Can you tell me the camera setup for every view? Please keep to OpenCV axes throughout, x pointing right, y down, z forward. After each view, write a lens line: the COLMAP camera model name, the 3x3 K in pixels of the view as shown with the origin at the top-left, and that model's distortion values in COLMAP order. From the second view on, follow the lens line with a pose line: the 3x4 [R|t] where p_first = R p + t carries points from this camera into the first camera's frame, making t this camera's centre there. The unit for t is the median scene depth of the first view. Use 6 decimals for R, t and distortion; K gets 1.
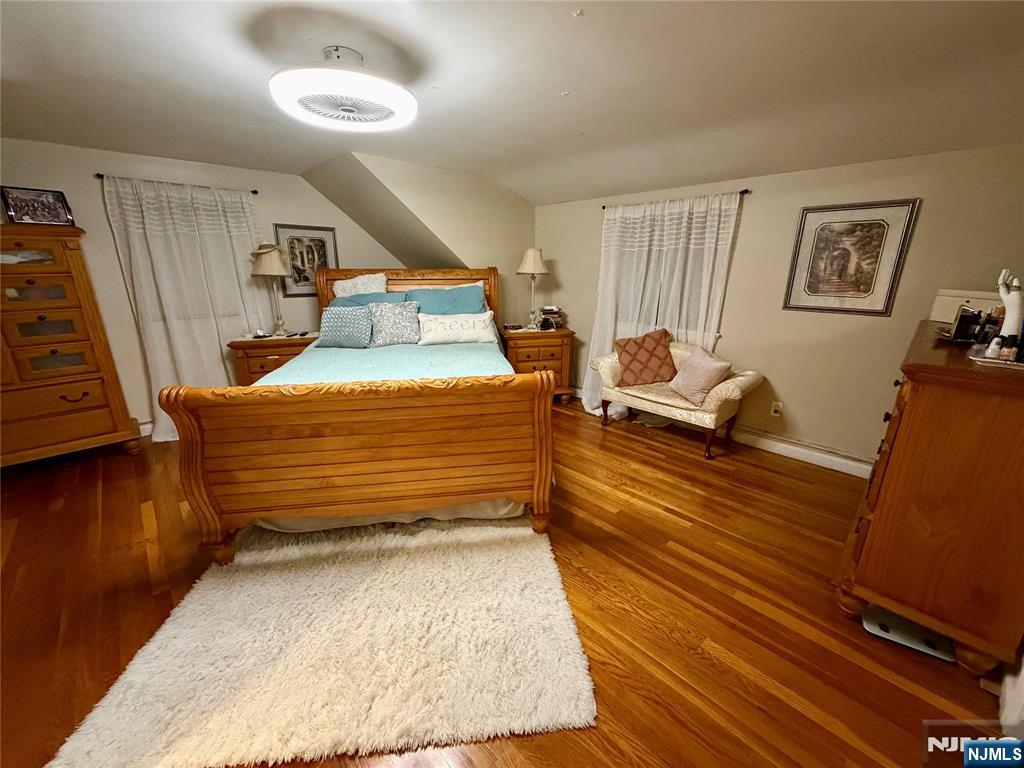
lens RADIAL K [[408.0, 0, 510.3], [0, 408.0, 386.1], [0, 0, 1]] dist [-0.004504, -0.000276]
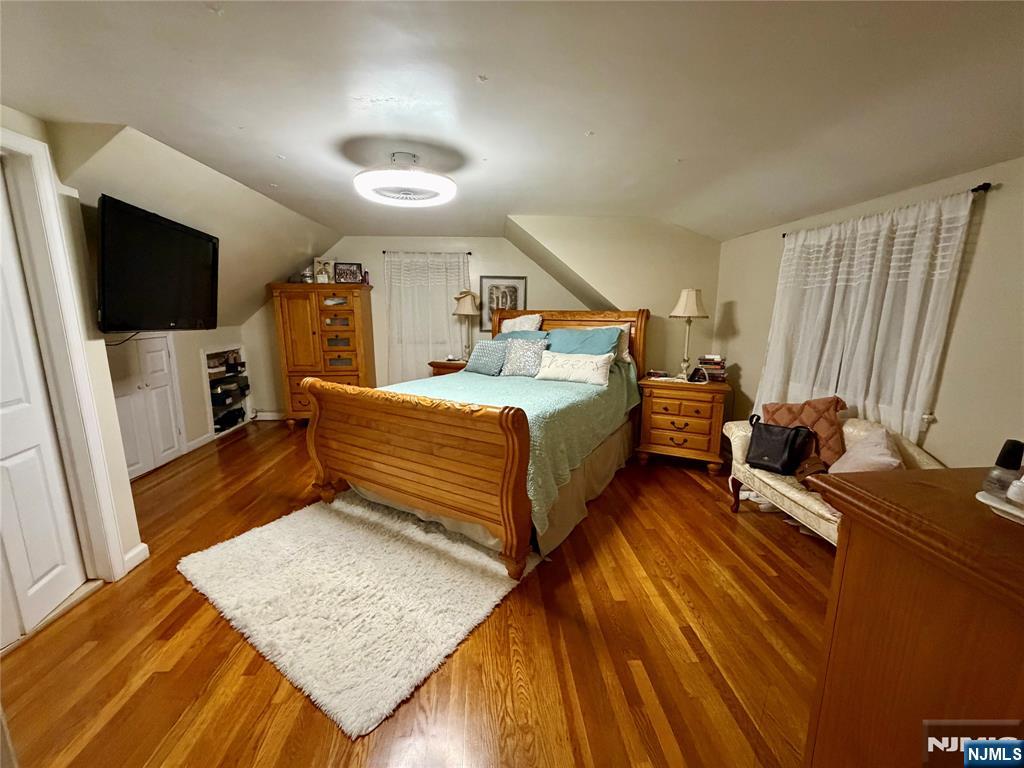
lens RADIAL K [[408.0, 0, 507.0], [0, 408.0, 385.6], [0, 0, 1]] dist [-0.004504, -0.000276]
pose [[0.760402, 0.122642, -0.637767, 0.410706], [-0.189239, 0.981236, -0.036937, -0.029226], [0.621270, 0.148778, 0.769343, 0.126434]]
